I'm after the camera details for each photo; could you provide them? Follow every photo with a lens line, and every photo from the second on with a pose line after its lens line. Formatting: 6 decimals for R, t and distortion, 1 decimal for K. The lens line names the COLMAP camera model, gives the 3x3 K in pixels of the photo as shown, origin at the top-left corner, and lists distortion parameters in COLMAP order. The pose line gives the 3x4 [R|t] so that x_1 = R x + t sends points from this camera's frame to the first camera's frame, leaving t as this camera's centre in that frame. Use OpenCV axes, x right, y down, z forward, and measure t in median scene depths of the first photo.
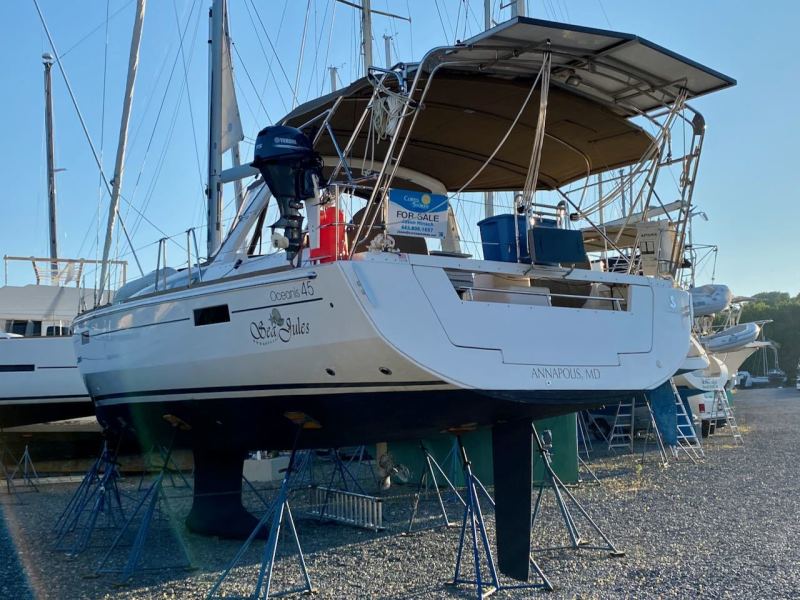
lens RADIAL K [[854.4, 0, 399.4], [0, 854.4, 298.4], [0, 0, 1]] dist [0.022071, 0.000000]
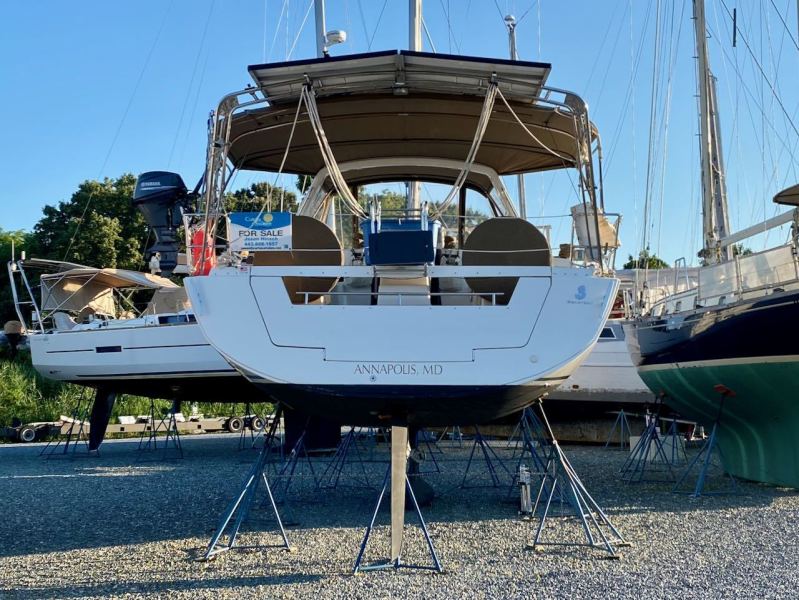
lens RADIAL K [[941.1, 0, 399.3], [0, 941.1, 301.0], [0, 0, 1]] dist [-0.014970, 0.000000]
pose [[0.843451, -0.020856, -0.536801, 0.811005], [0.048272, 0.998146, 0.037067, -0.039855], [0.535033, -0.057176, 0.842894, 0.016126]]
